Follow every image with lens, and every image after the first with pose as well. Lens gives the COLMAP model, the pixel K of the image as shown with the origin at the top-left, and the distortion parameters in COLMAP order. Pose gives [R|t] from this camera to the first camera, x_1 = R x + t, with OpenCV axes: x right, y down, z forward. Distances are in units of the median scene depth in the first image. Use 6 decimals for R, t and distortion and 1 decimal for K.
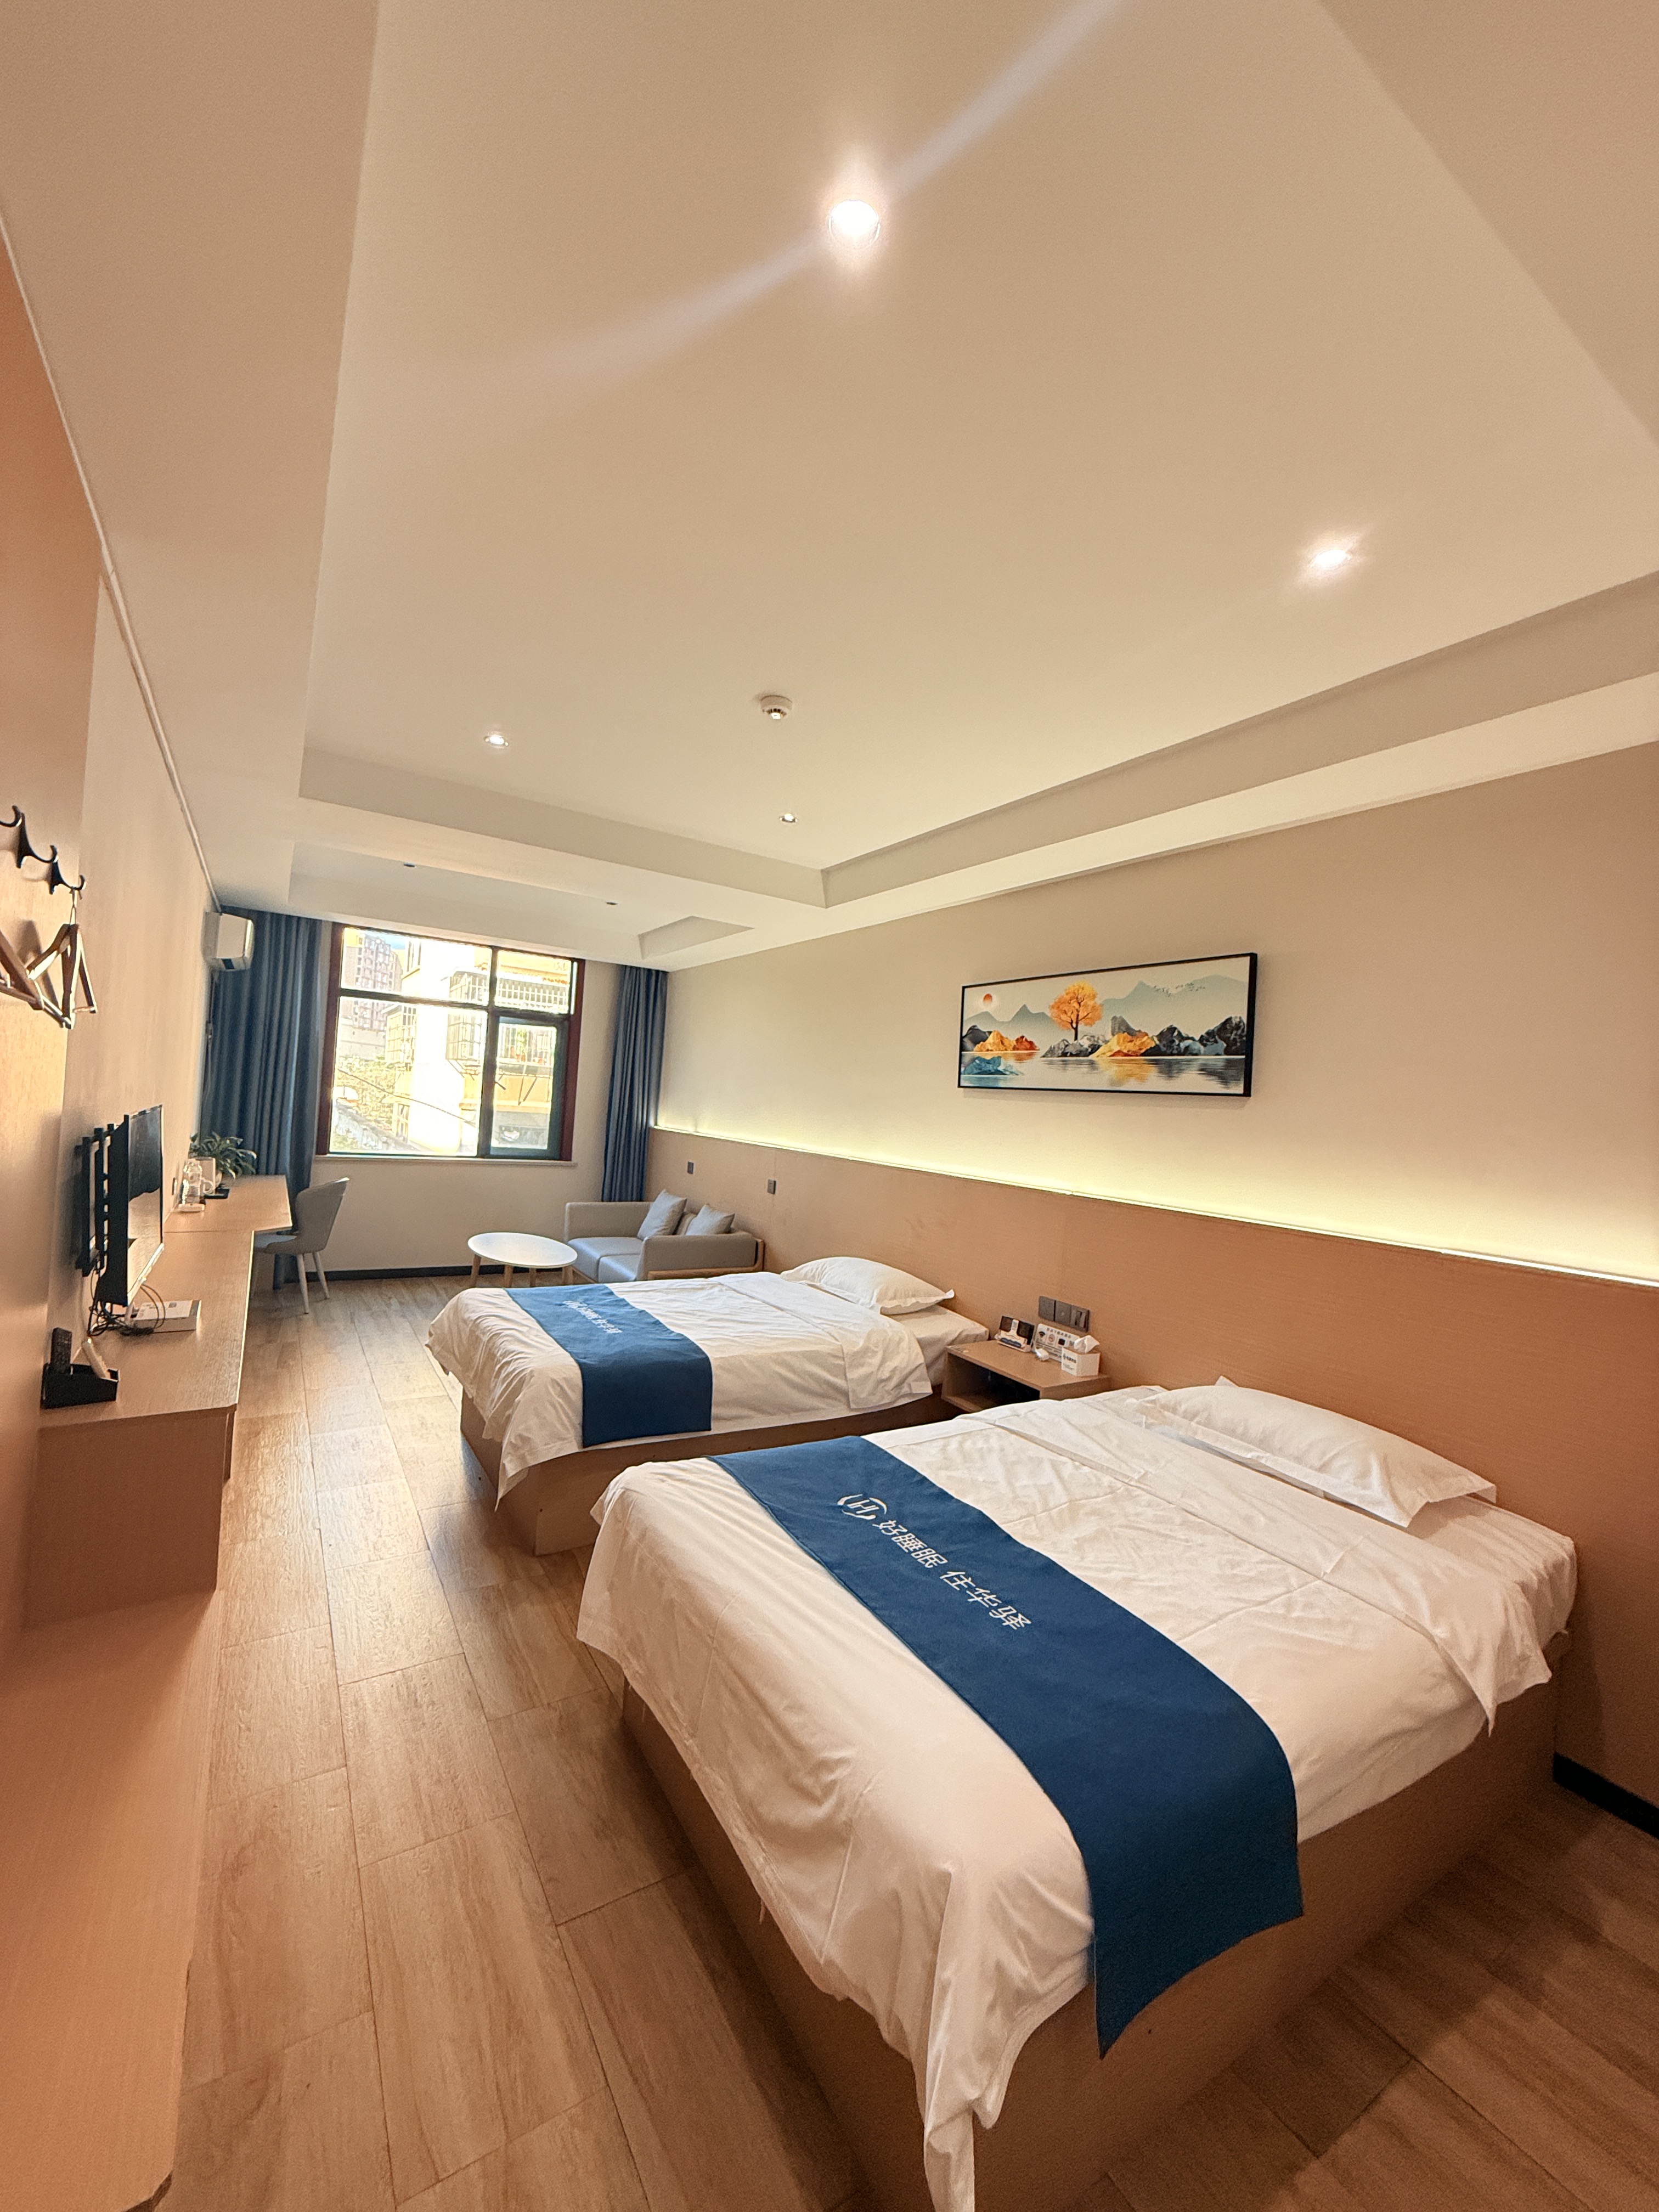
lens RADIAL K [[890.4, 0, 825.6], [0, 890.4, 1094.9], [0, 0, 1]] dist [0.002017, 0.000047]
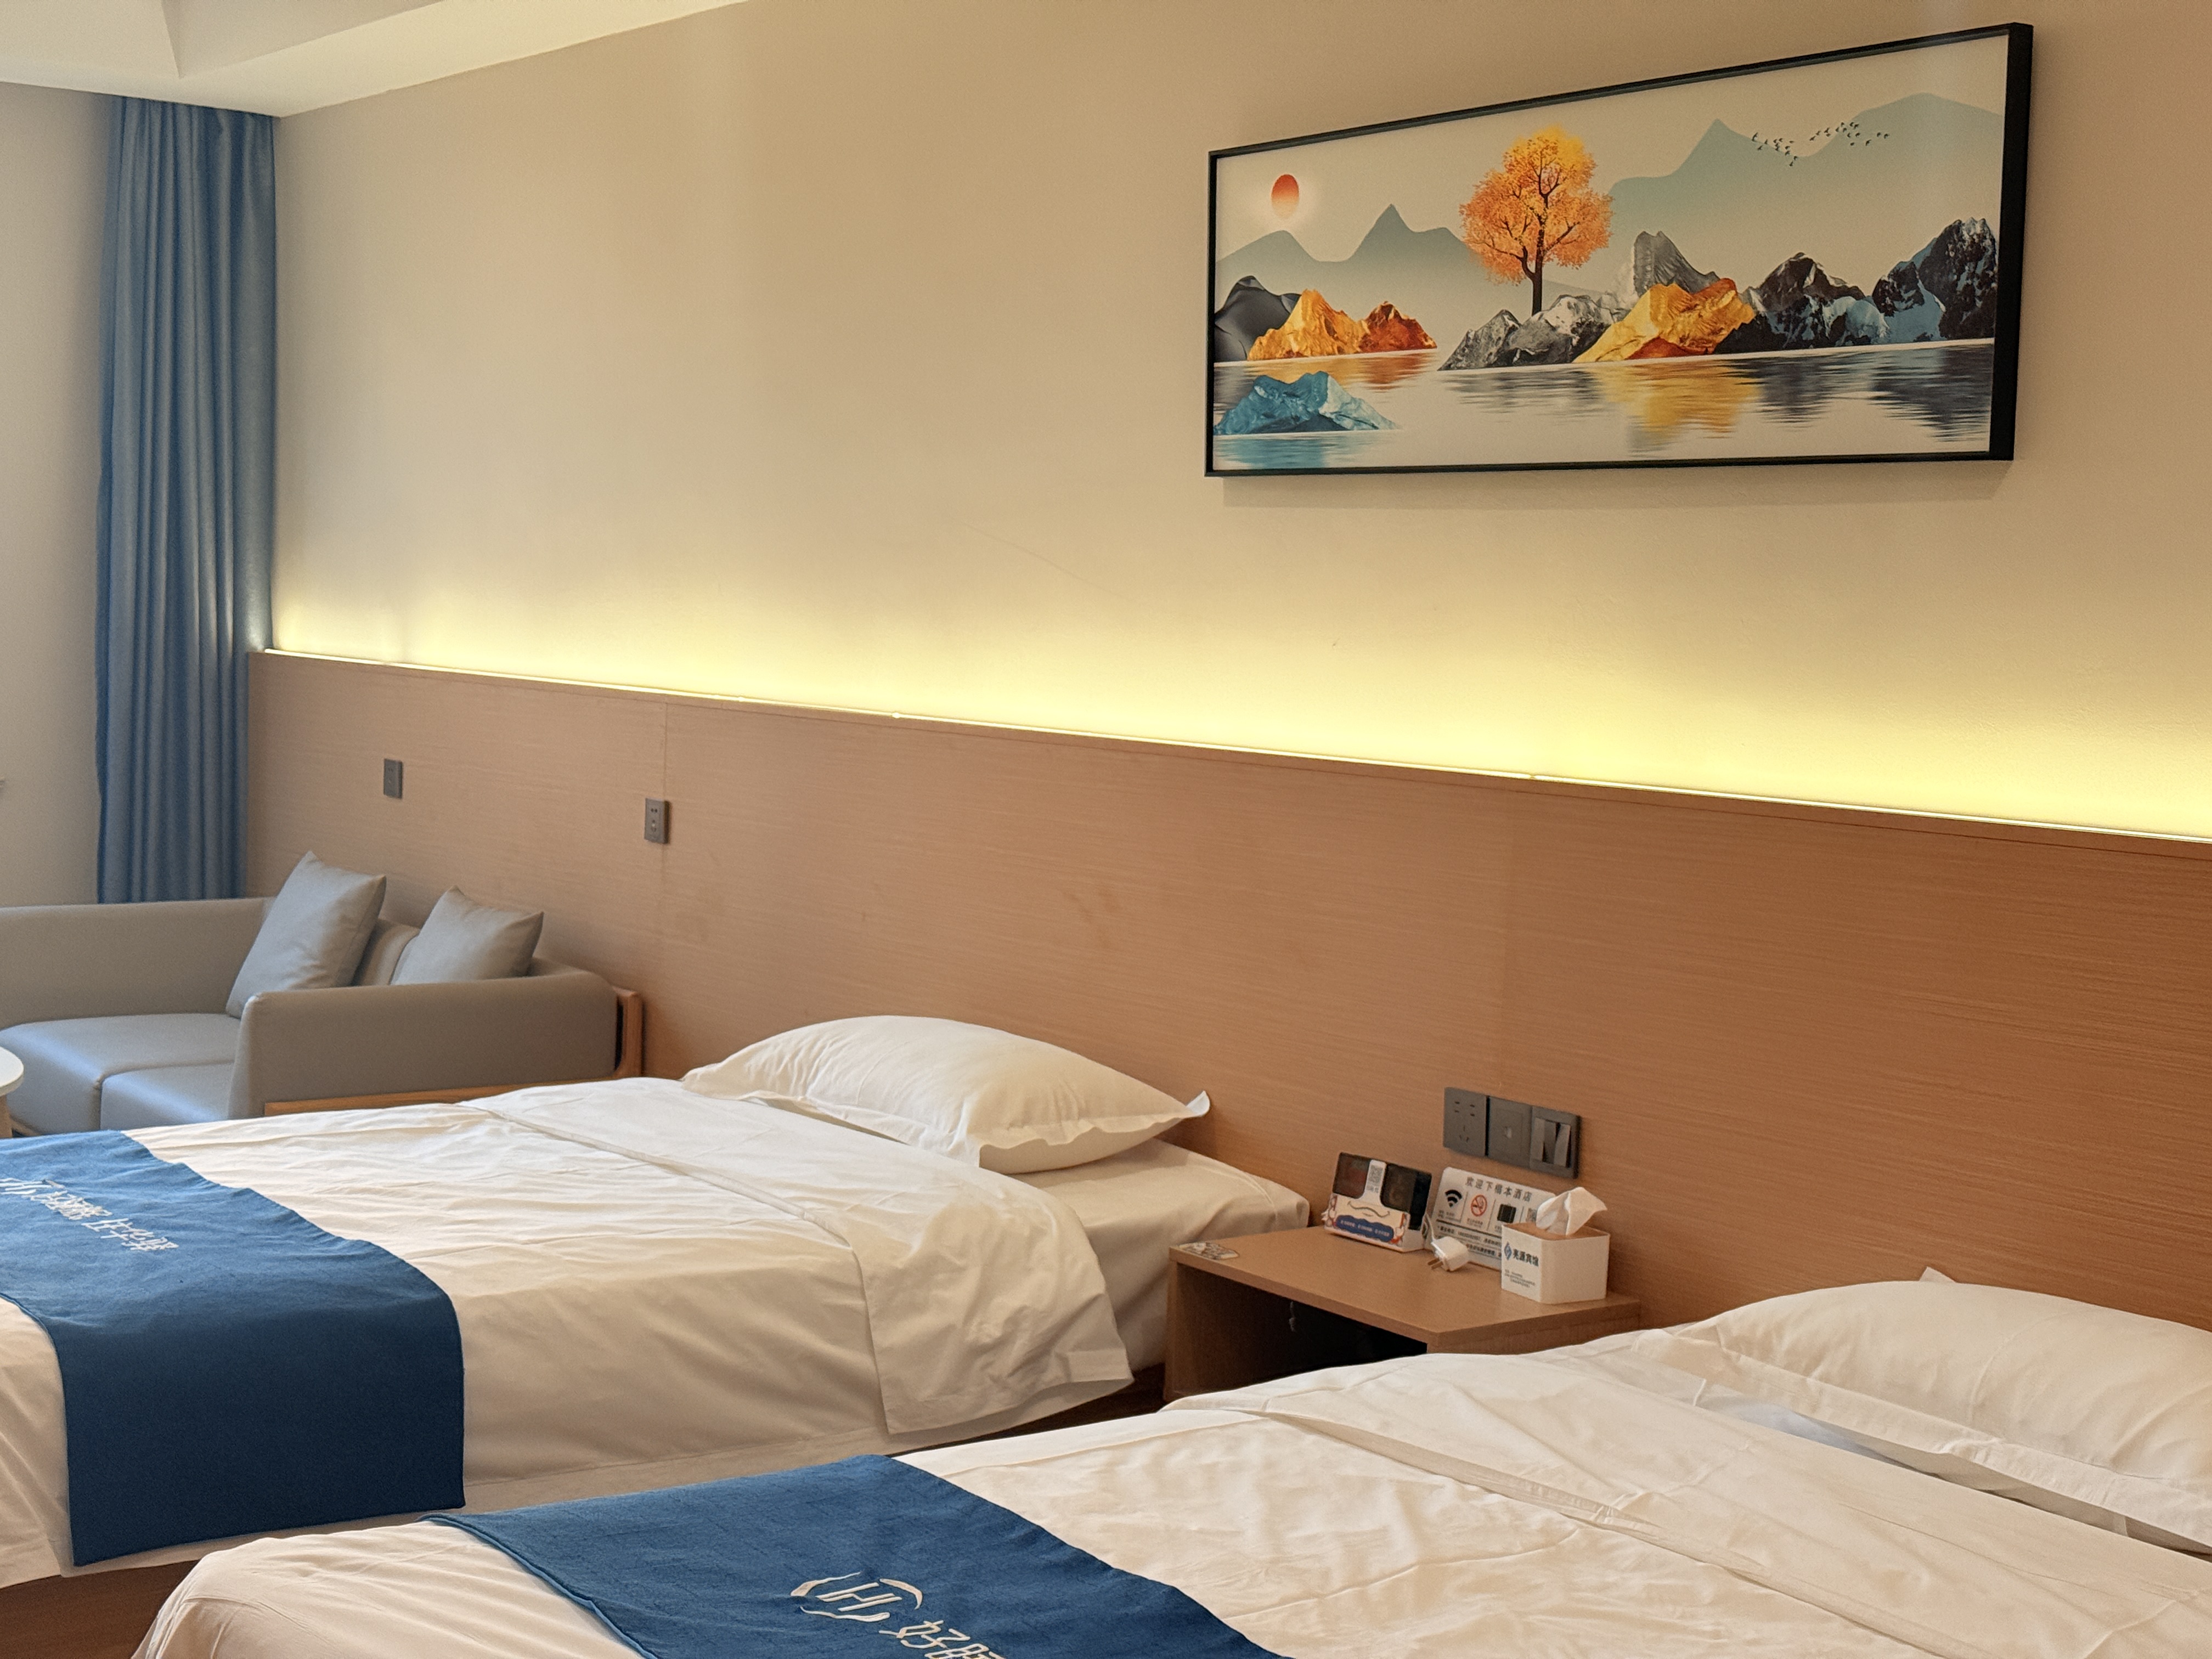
lens RADIAL K [[3142.4, 0, 1103.6], [0, 3142.4, 840.3], [0, 0, 1]] dist [0.142377, 0.000000]
pose [[0.997367, -0.041958, 0.059156, 0.046548], [0.036166, 0.994744, 0.095789, 0.015300], [-0.062864, -0.093397, 0.993642, -0.171933]]
